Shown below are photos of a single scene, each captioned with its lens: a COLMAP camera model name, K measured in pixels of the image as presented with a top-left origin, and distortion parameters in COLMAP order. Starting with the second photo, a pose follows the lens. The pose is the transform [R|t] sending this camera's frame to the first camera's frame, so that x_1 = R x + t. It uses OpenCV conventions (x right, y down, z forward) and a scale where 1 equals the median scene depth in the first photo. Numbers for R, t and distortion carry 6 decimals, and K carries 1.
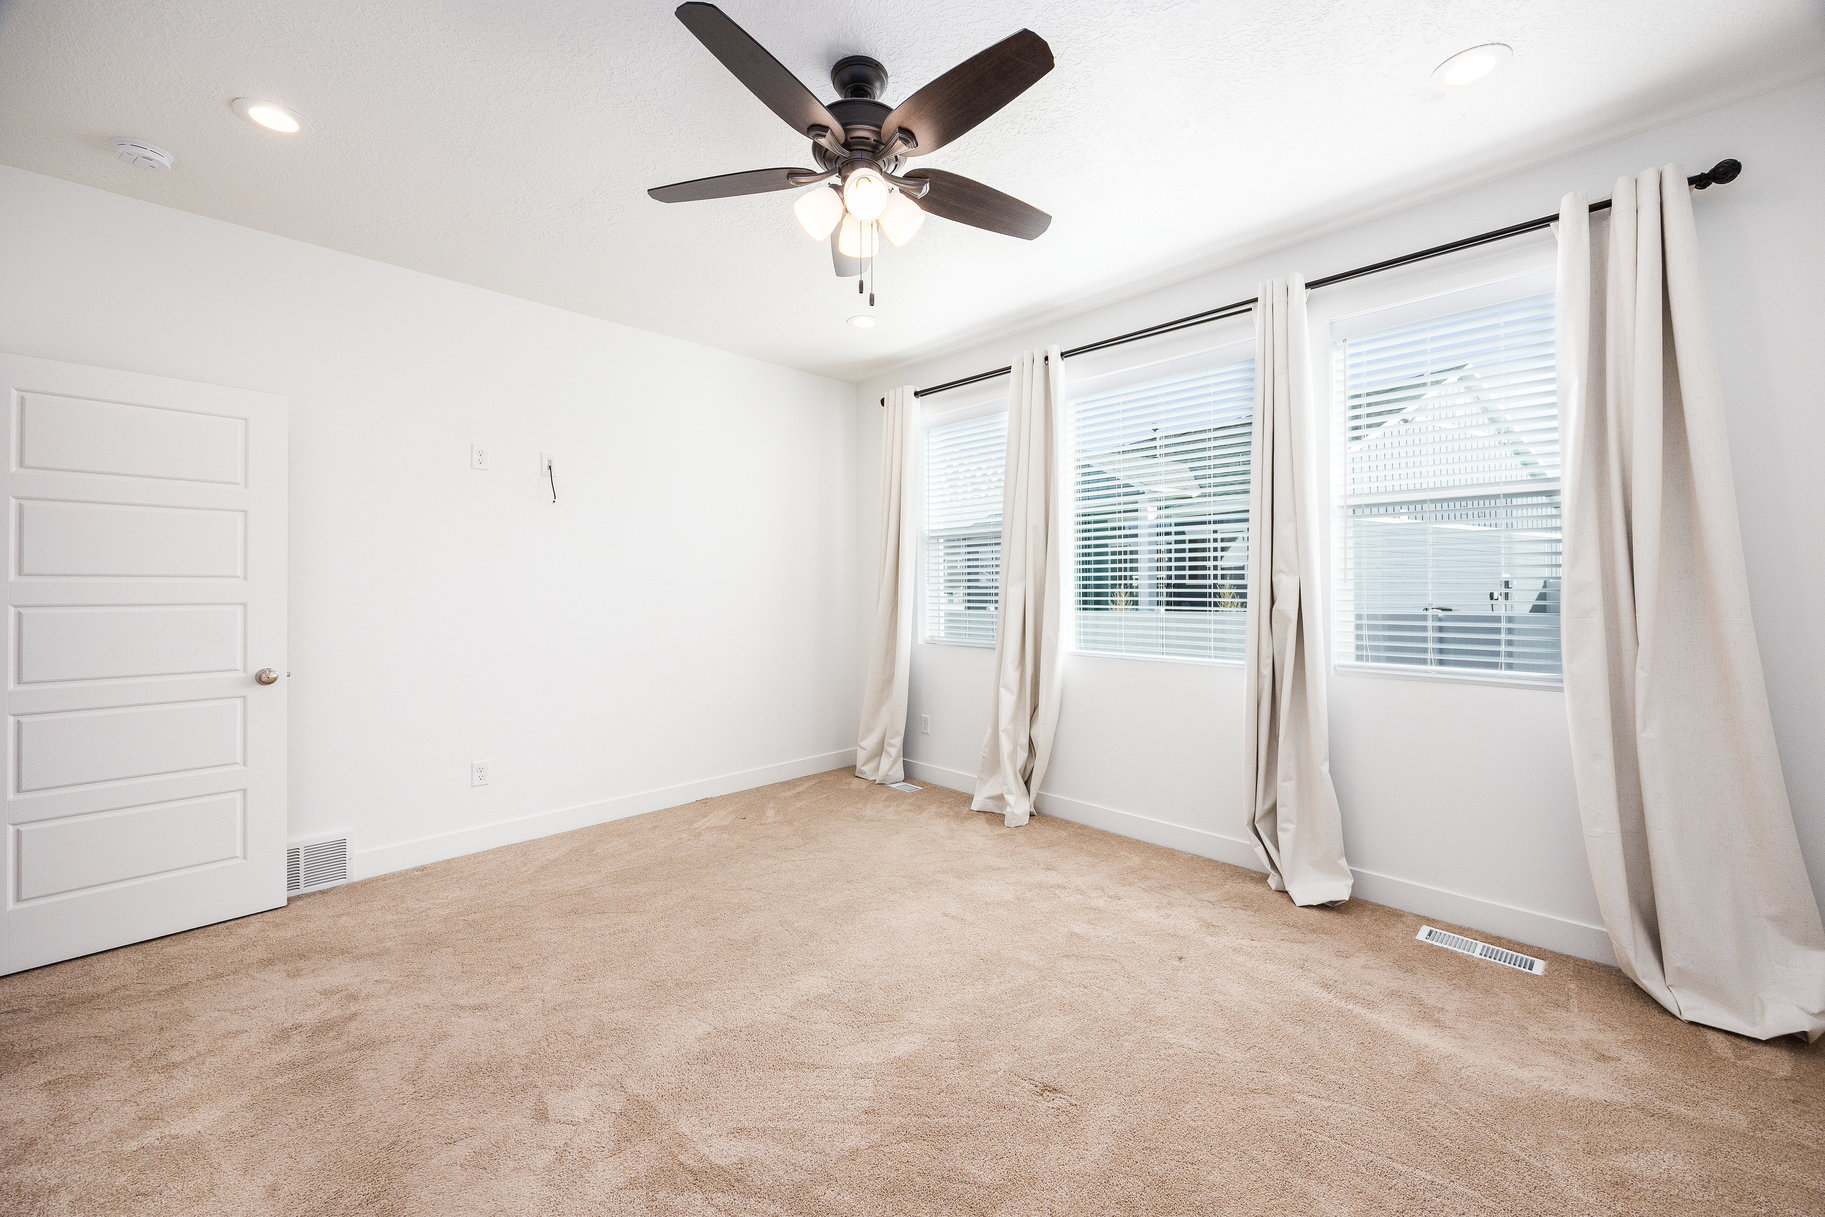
lens RADIAL K [[697.8, 0, 911.3], [0, 697.8, 591.1], [0, 0, 1]] dist [-0.001043, 0.000458]
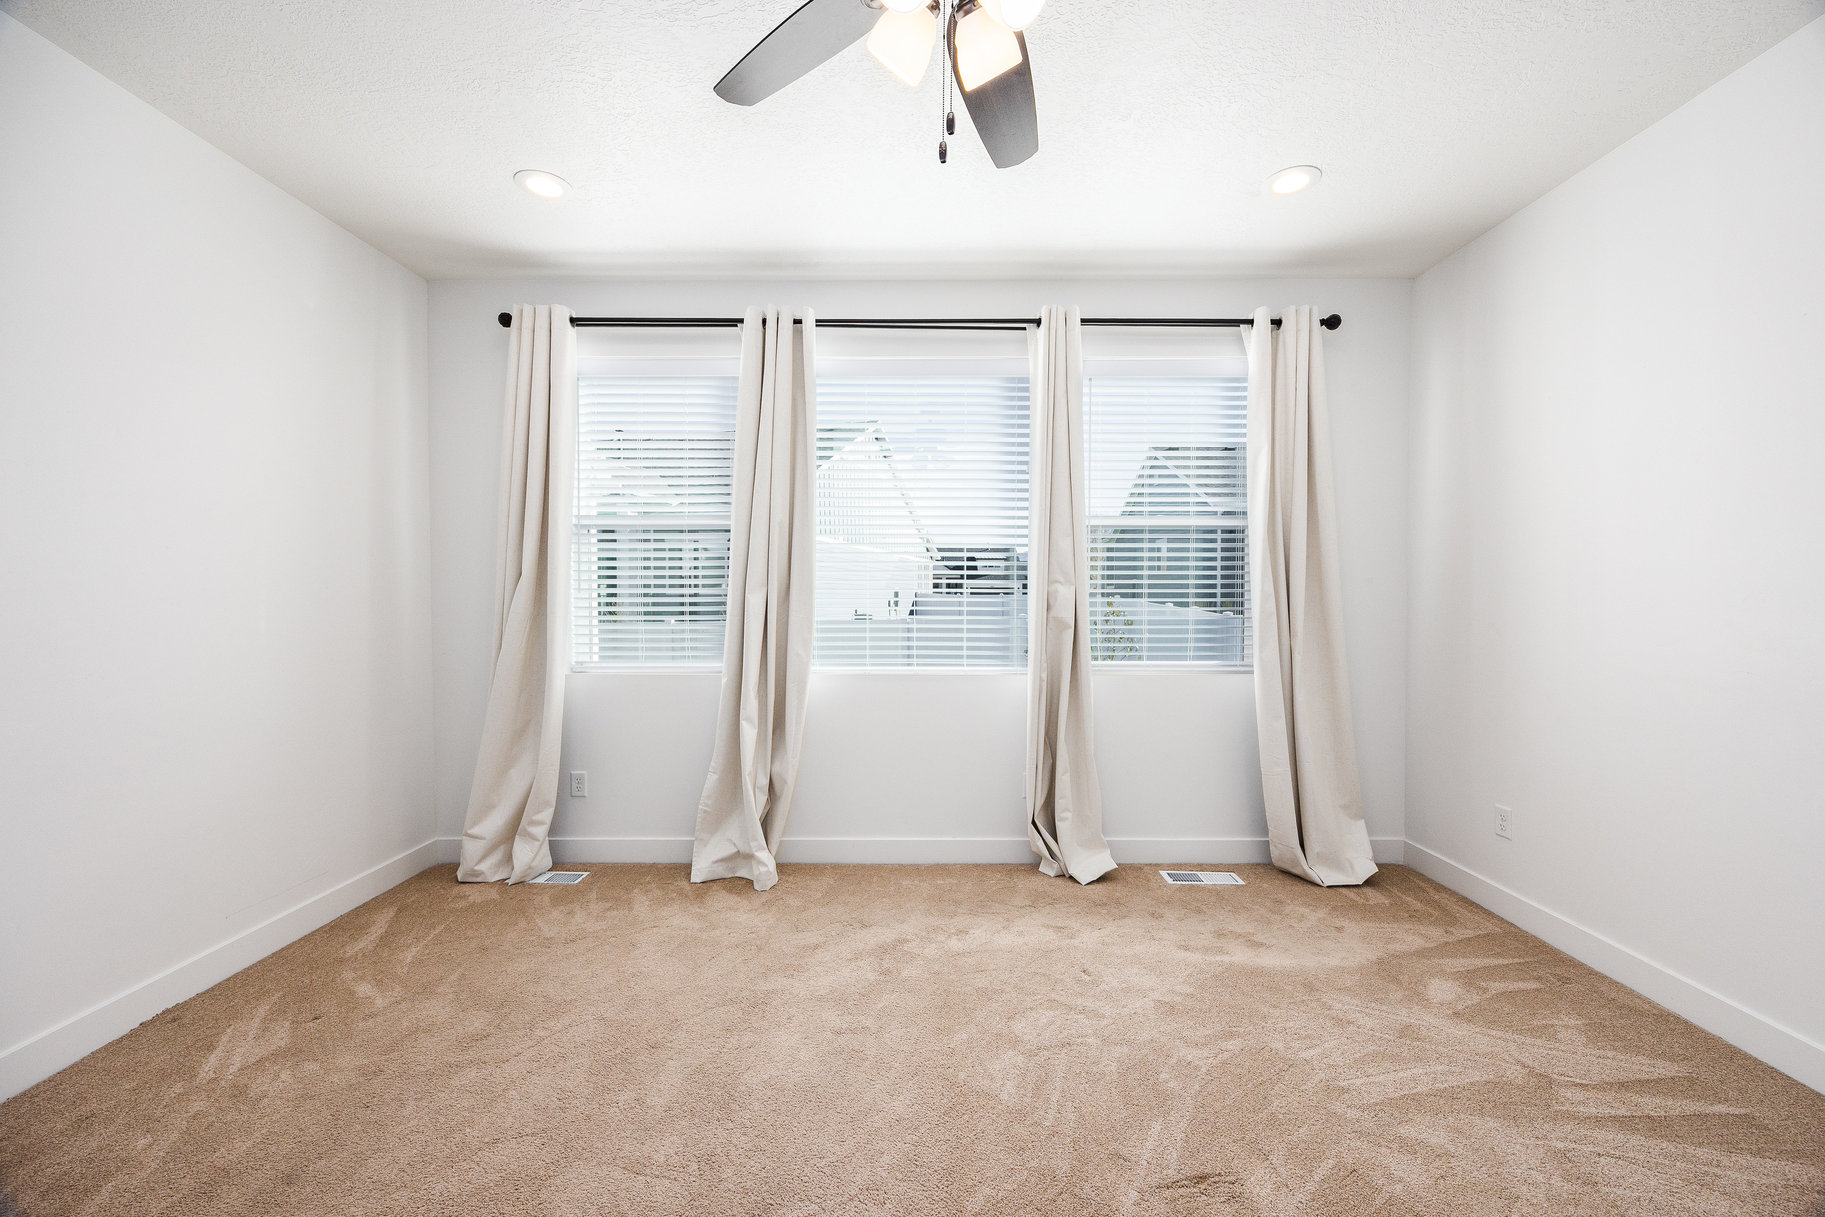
lens RADIAL K [[697.8, 0, 927.7], [0, 697.8, 615.2], [0, 0, 1]] dist [-0.001043, 0.000458]
pose [[0.709498, -0.015796, 0.704530, -0.286763], [0.000625, 0.999762, 0.021786, 0.000048], [-0.704707, -0.015017, 0.709340, 0.289896]]
